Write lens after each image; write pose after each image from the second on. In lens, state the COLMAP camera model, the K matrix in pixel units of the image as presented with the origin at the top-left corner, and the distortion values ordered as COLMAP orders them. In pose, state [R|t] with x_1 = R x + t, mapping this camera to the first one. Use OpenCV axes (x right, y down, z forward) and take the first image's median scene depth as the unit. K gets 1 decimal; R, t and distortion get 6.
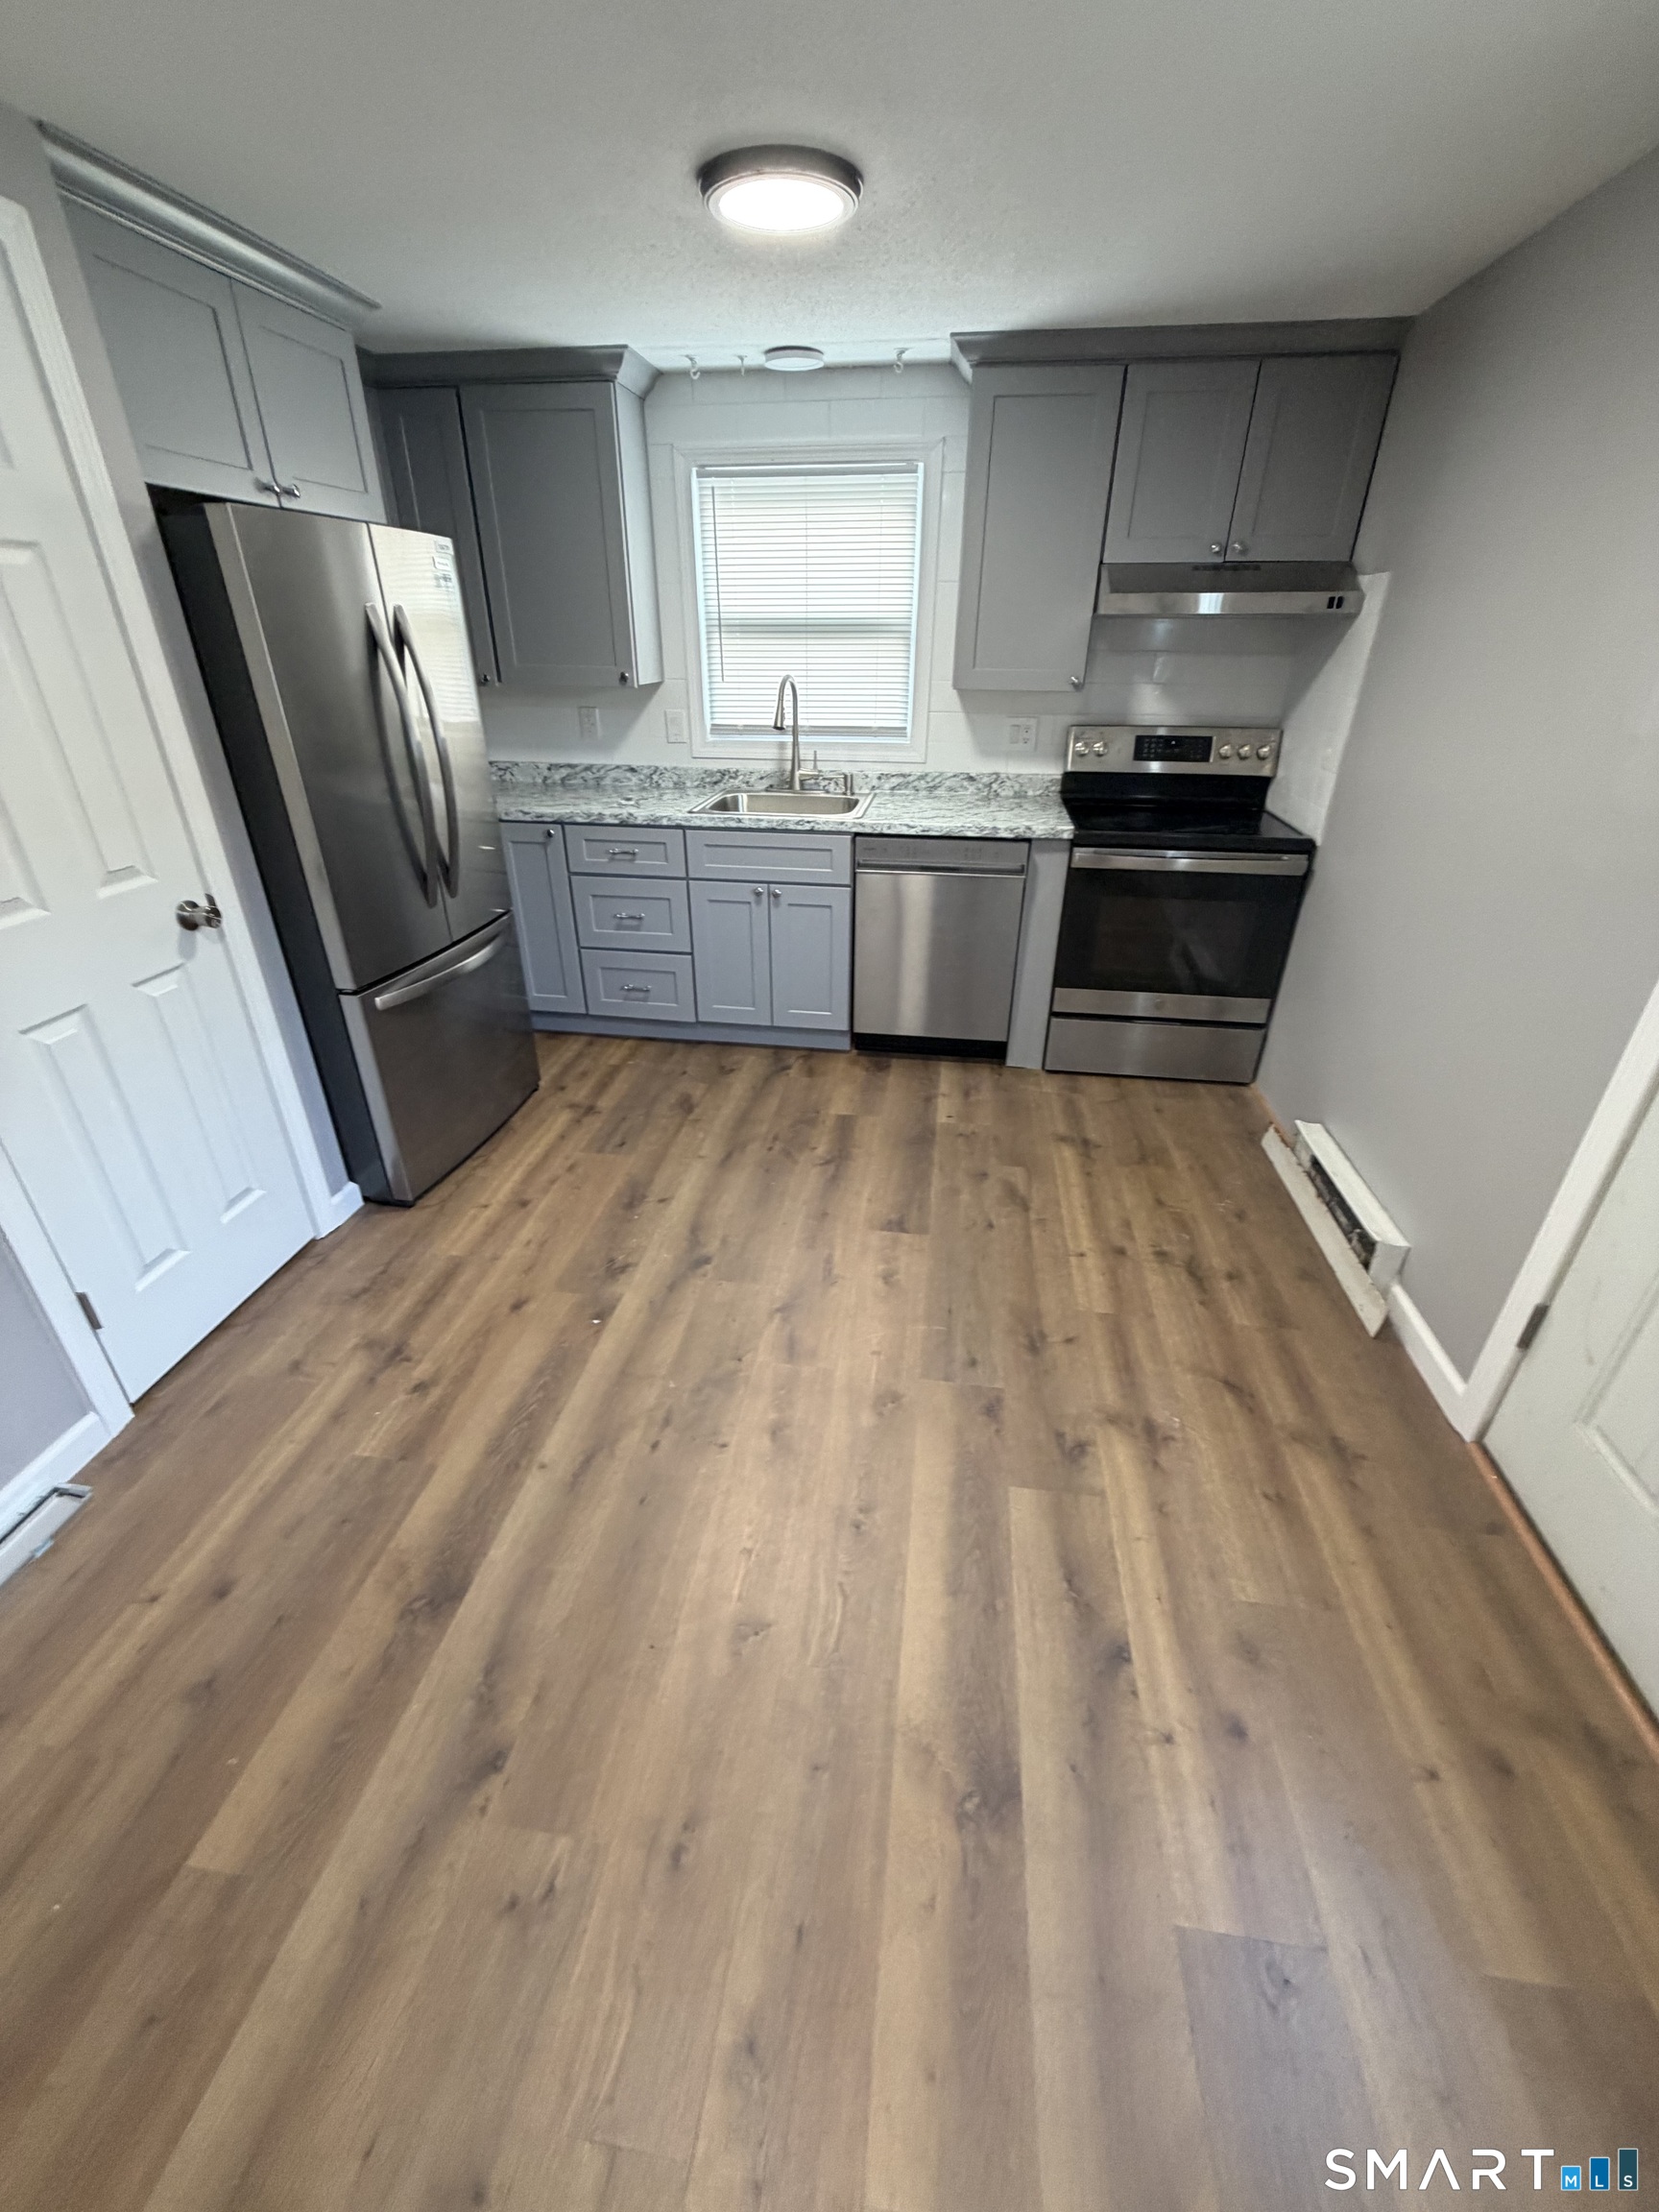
lens RADIAL K [[891.1, 0, 829.5], [0, 891.1, 1106.0], [0, 0, 1]] dist [0.006373, -0.000151]
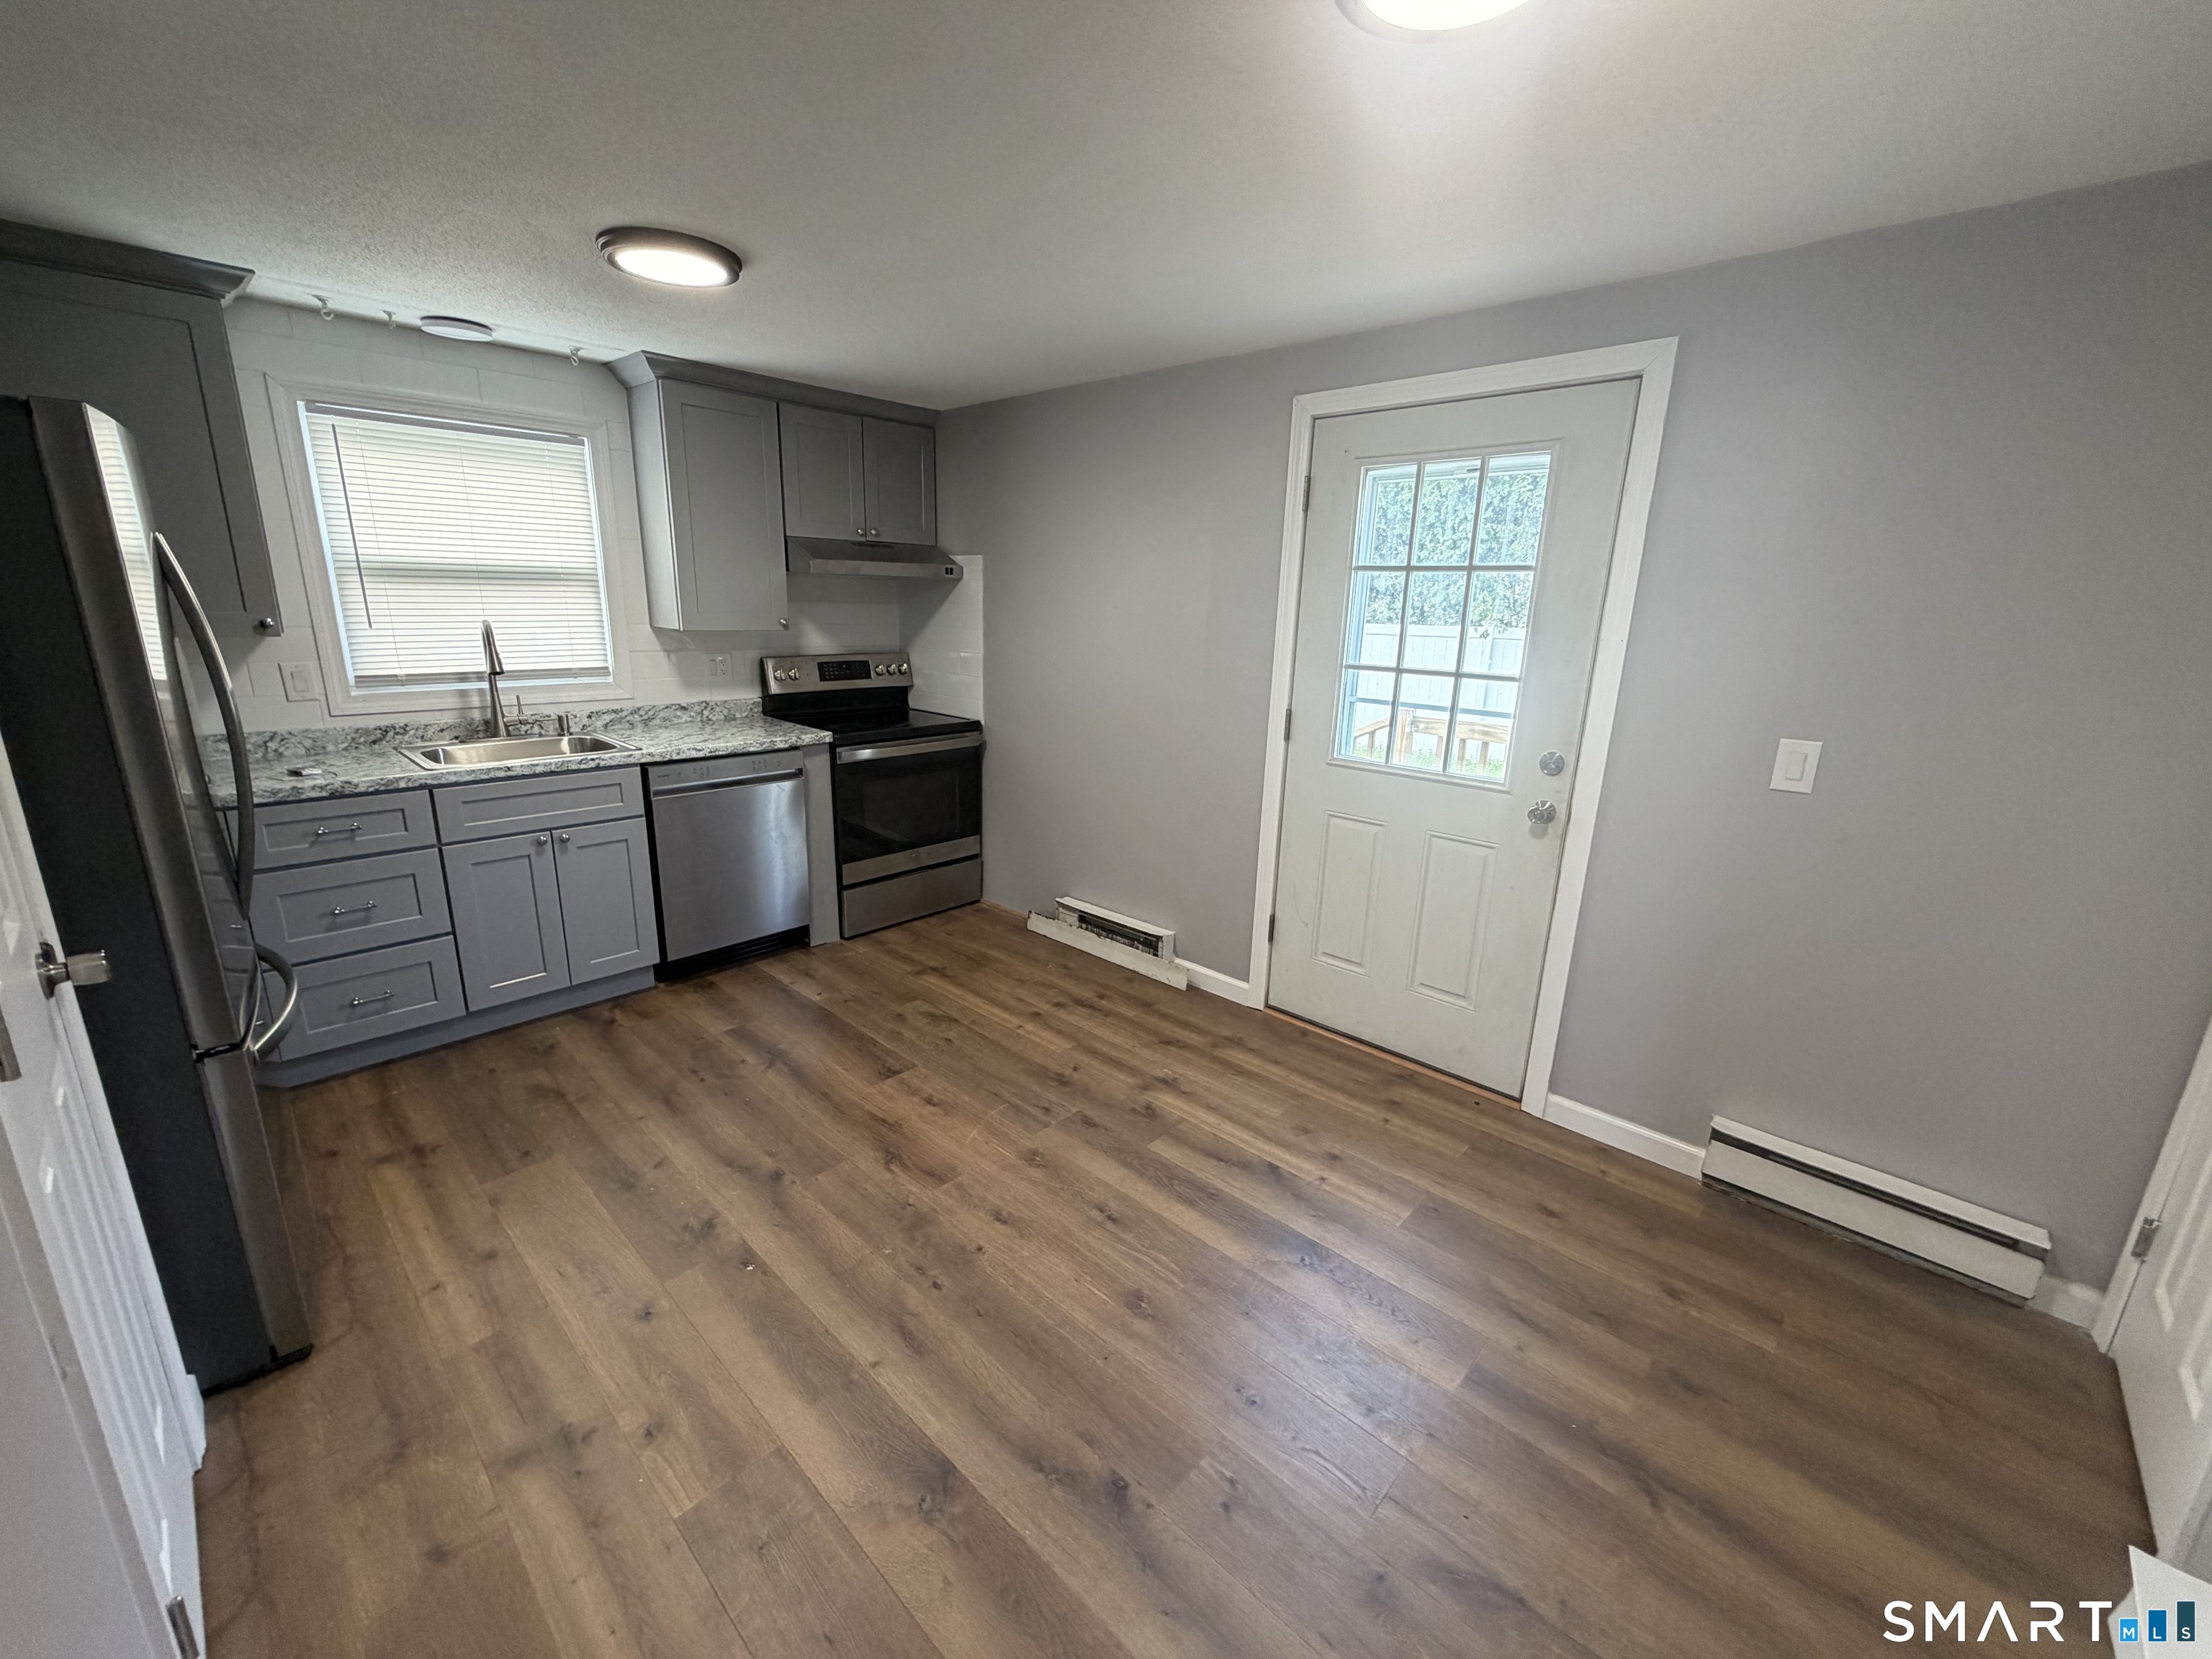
lens RADIAL K [[889.4, 0, 1111.3], [0, 889.4, 838.8], [0, 0, 1]] dist [0.010556, 0.000076]
pose [[0.570576, -0.207664, 0.794556, -0.505070], [0.370259, 0.928639, -0.023178, -0.007162], [-0.733043, 0.307417, 0.606748, 0.024326]]
